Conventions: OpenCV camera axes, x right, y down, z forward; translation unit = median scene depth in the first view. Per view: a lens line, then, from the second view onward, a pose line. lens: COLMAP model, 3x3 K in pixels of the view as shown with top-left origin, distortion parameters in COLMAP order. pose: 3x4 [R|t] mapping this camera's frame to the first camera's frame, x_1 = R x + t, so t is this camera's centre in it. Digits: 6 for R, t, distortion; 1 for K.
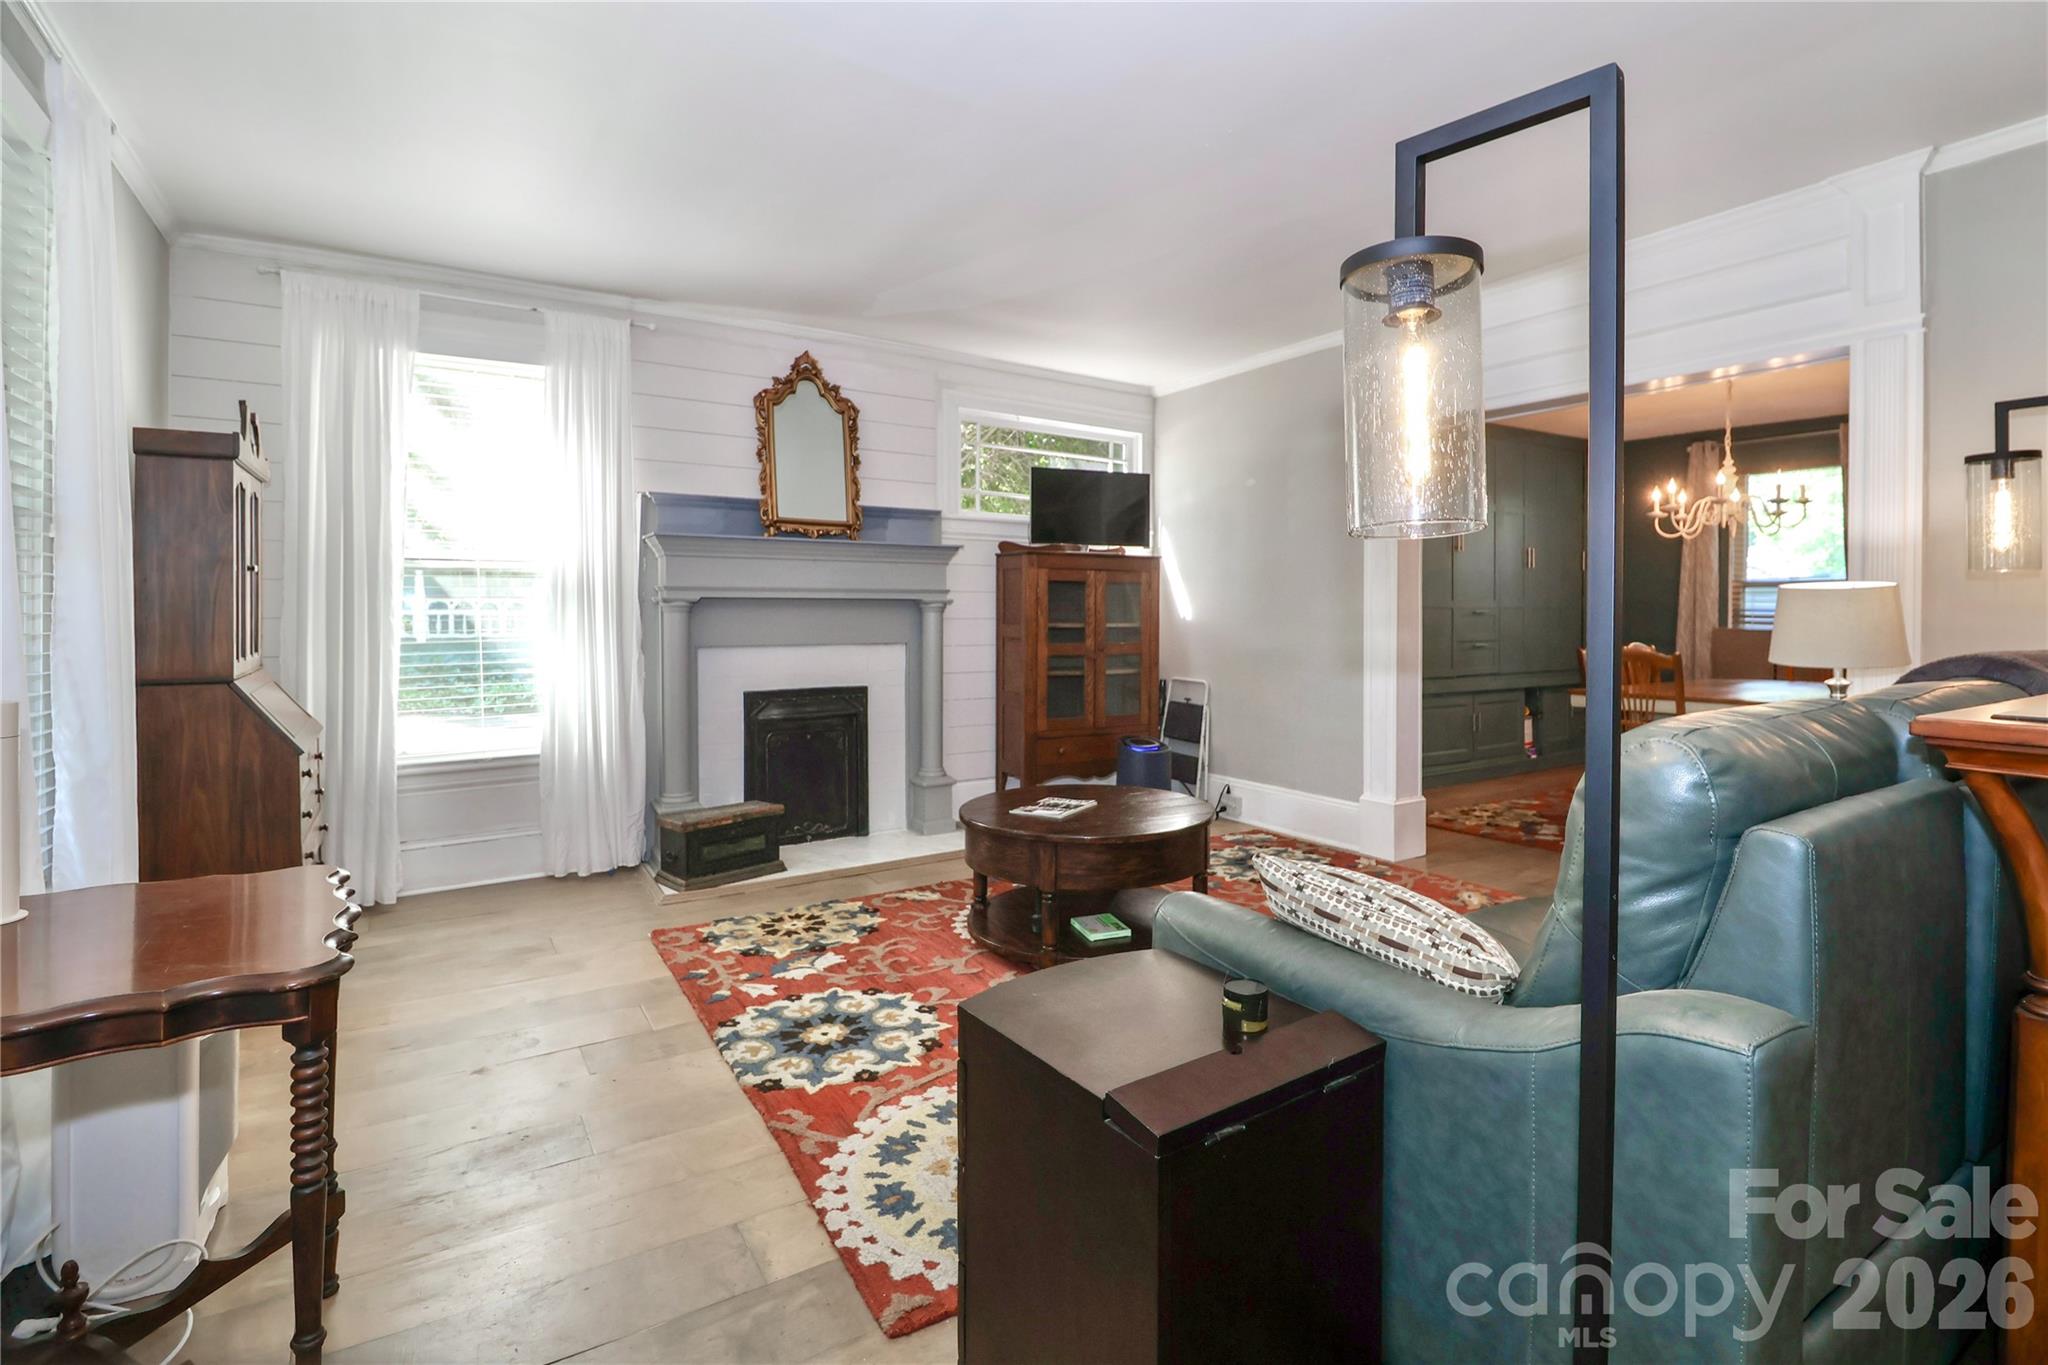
lens RADIAL K [[954.2, 0, 1058.3], [0, 954.2, 643.0], [0, 0, 1]] dist [-0.000776, -0.012677]
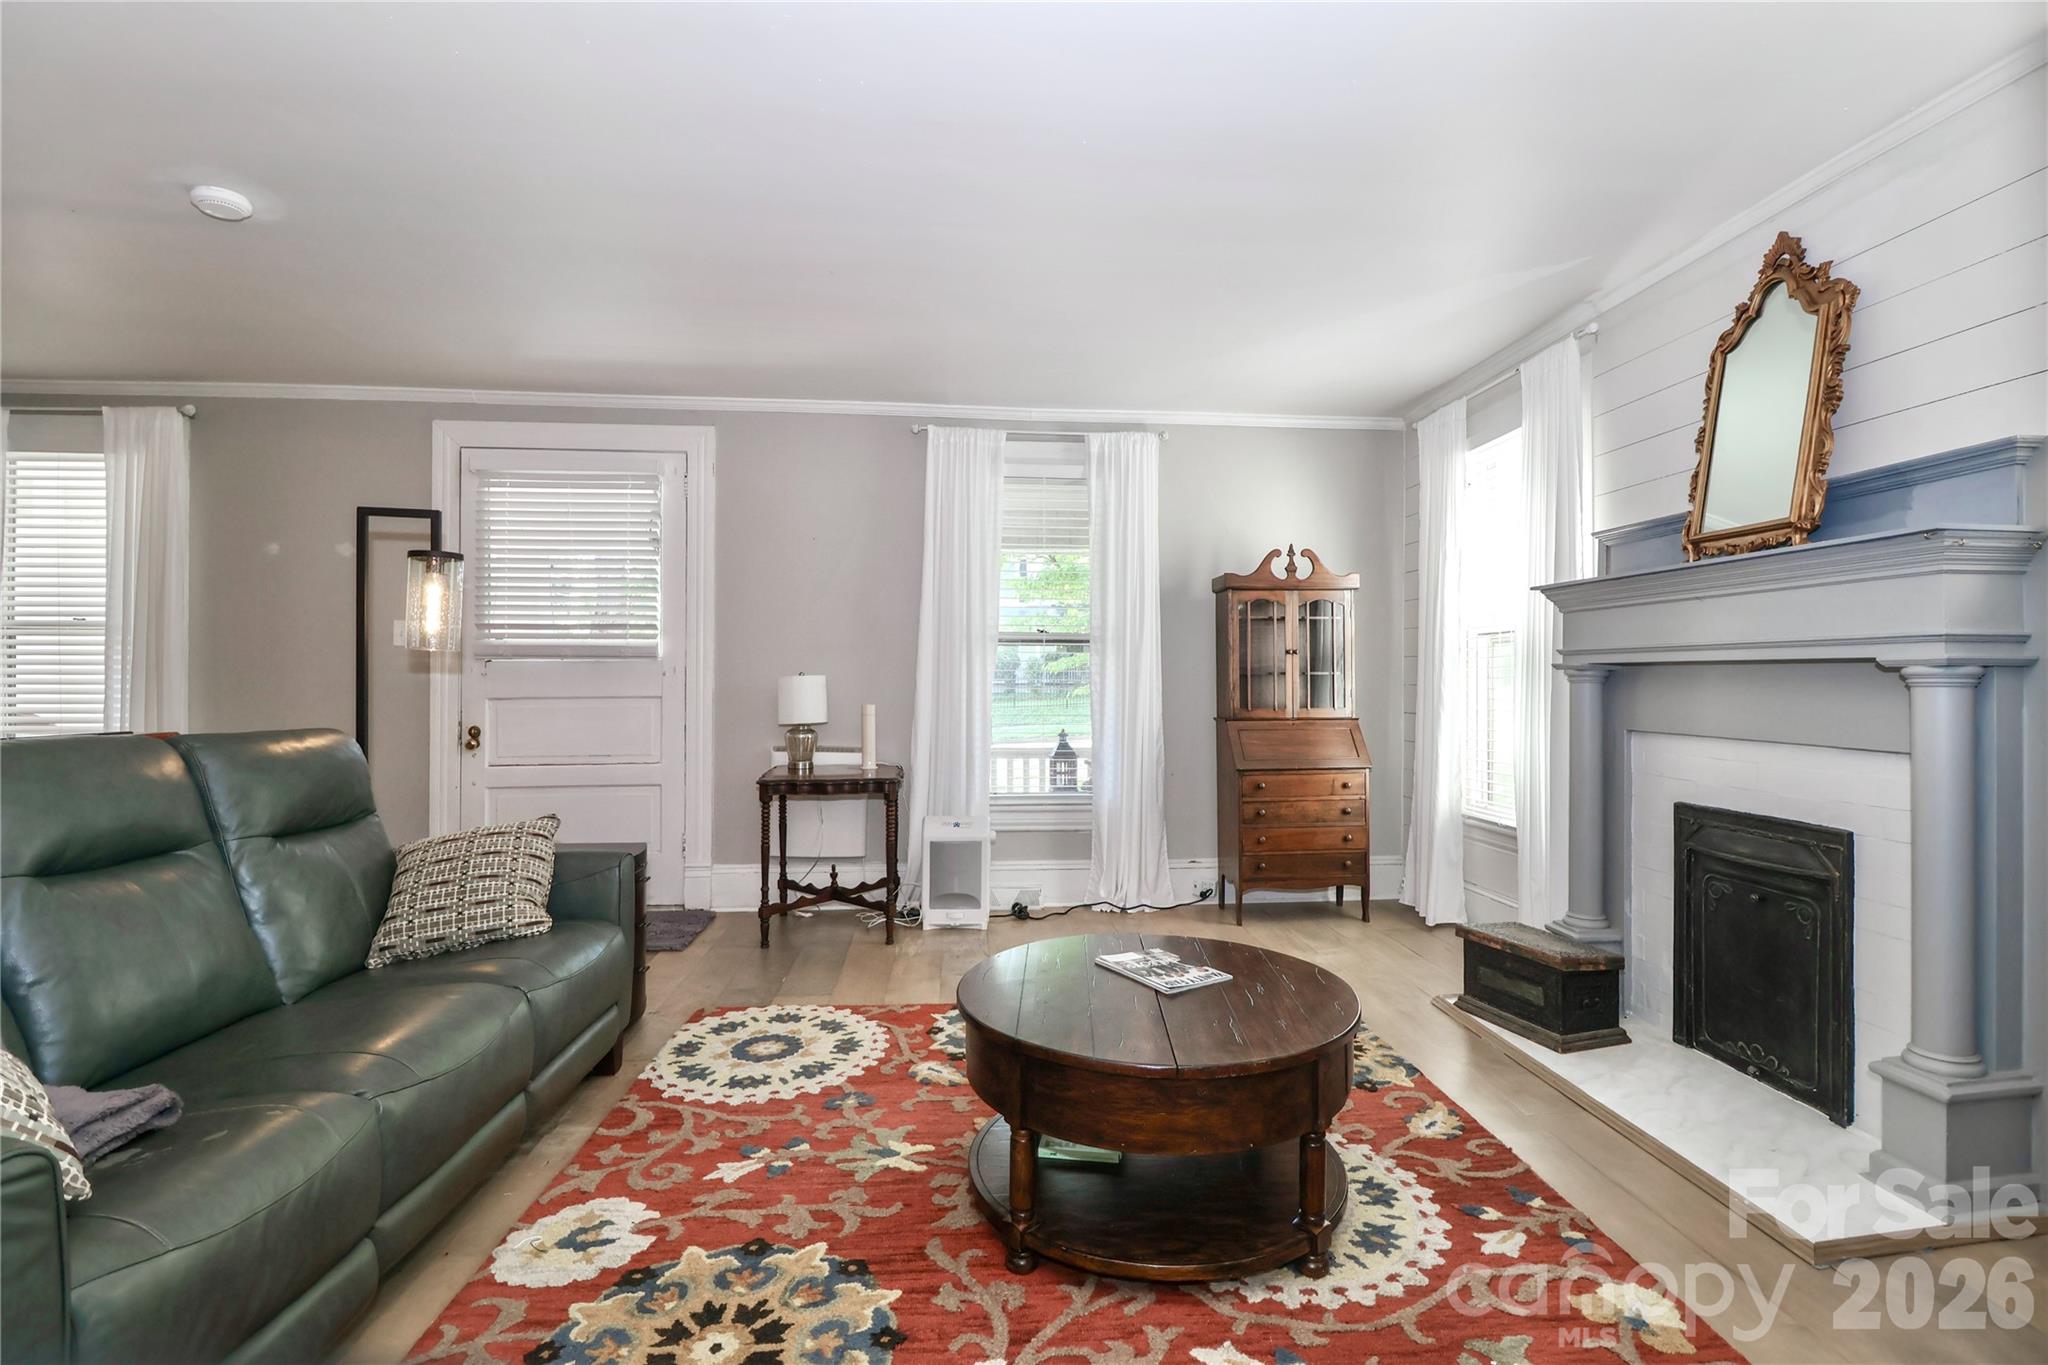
lens RADIAL K [[965.0, 0, 1051.2], [0, 965.0, 679.0], [0, 0, 1]] dist [0.000111, -0.012882]
pose [[-0.471565, 0.001008, -0.881831, 0.552672], [-0.031813, 0.999329, 0.018155, -0.038461], [0.881258, 0.036615, -0.471216, 1.075916]]
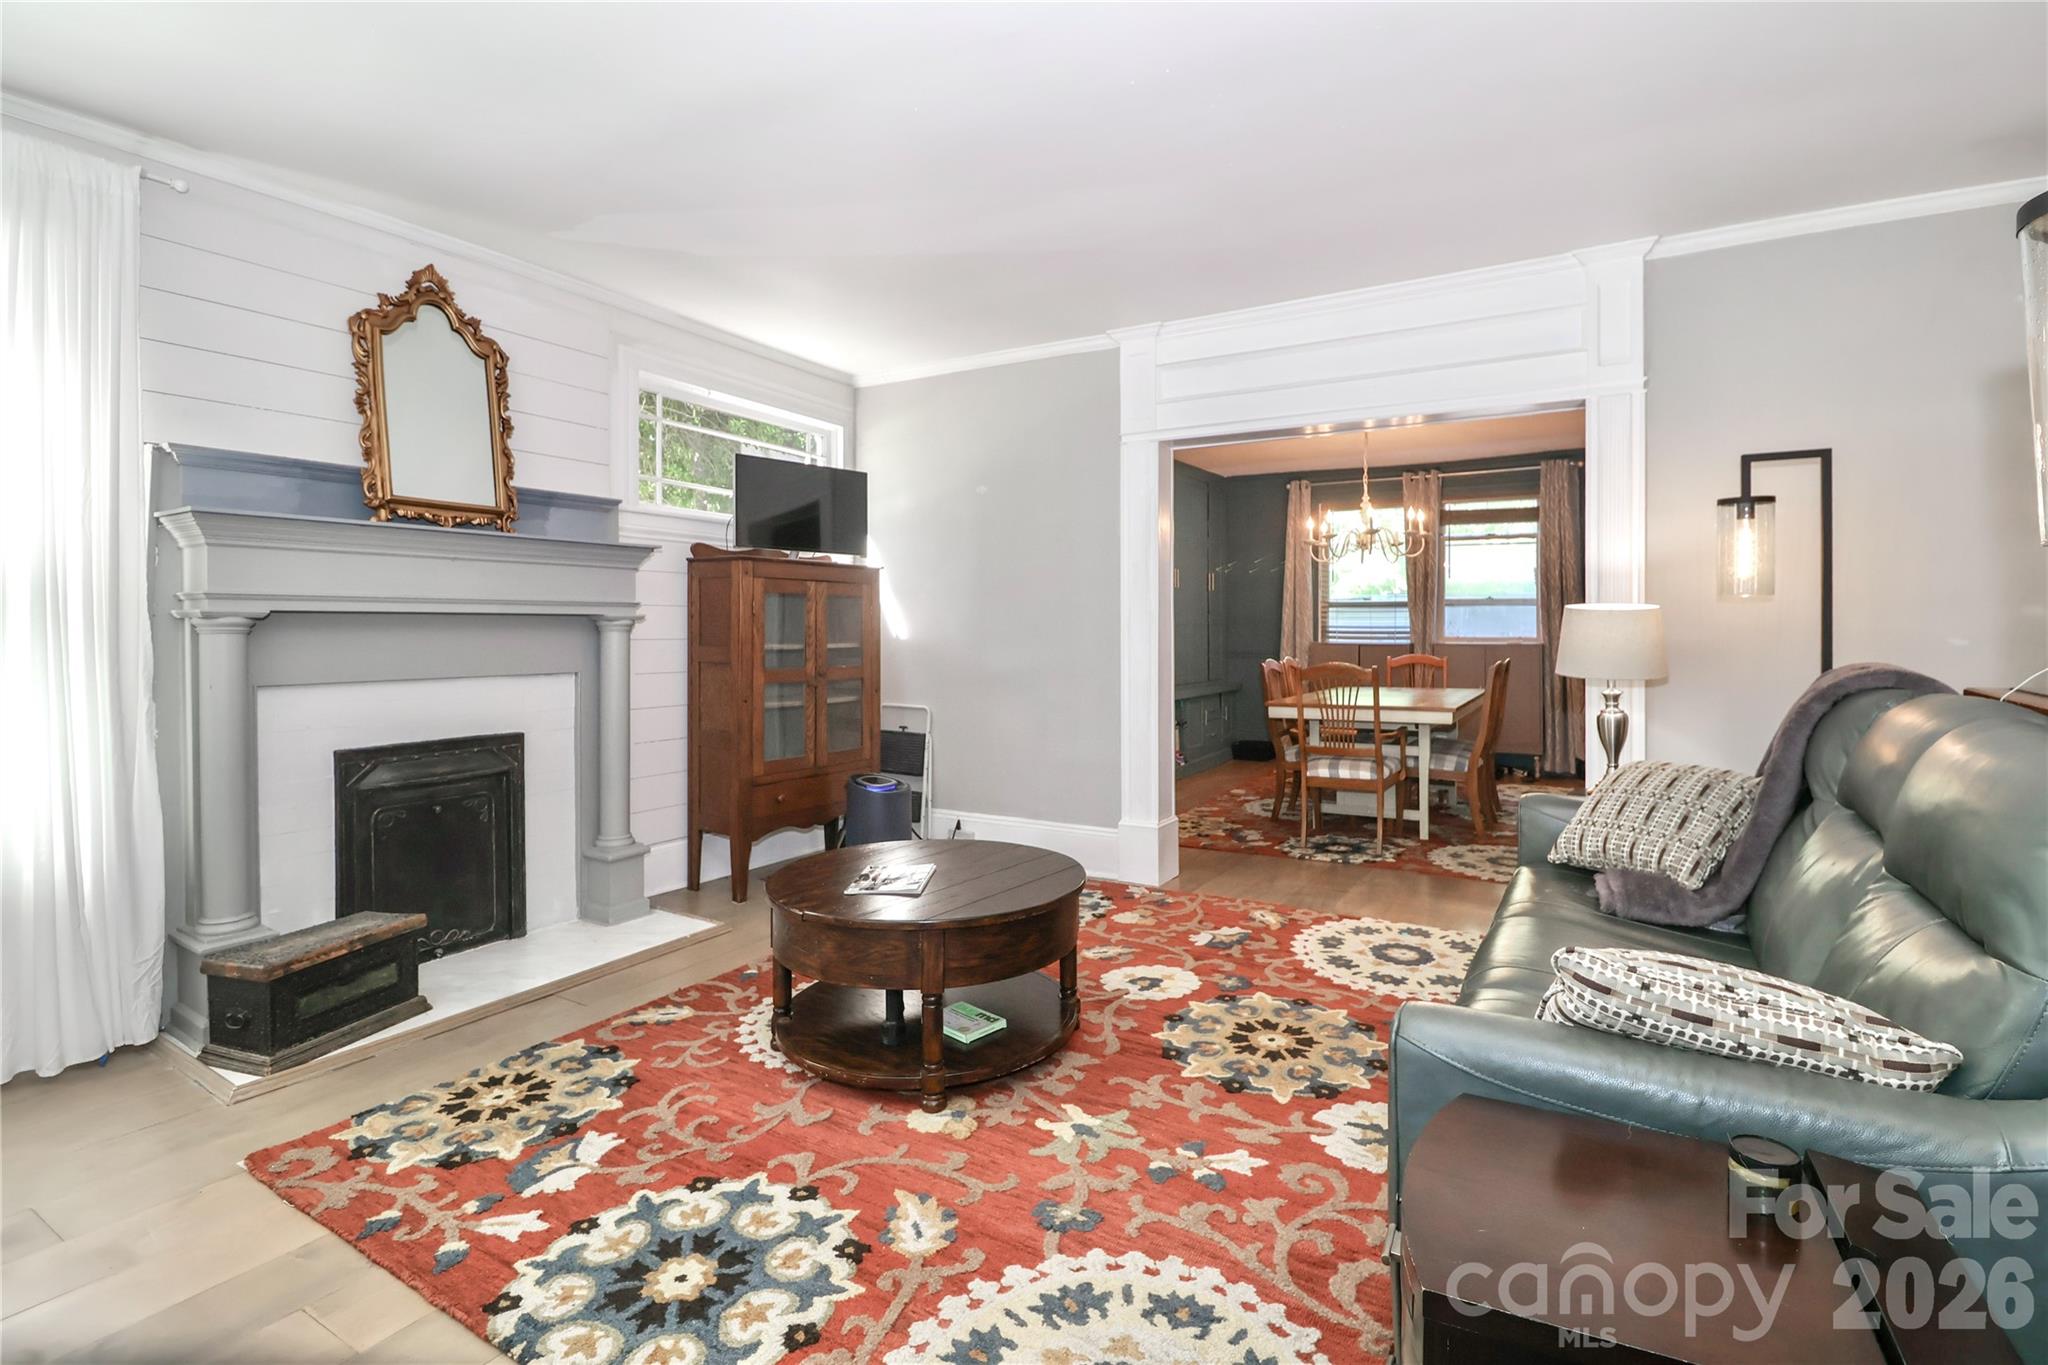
lens RADIAL K [[955.2, 0, 1051.6], [0, 955.2, 645.8], [0, 0, 1]] dist [-0.001039, -0.012369]
pose [[0.893225, -0.009960, 0.449500, -0.207301], [0.016180, 0.999819, -0.009997, -0.009546], [-0.449319, 0.016202, 0.893224, 0.199365]]
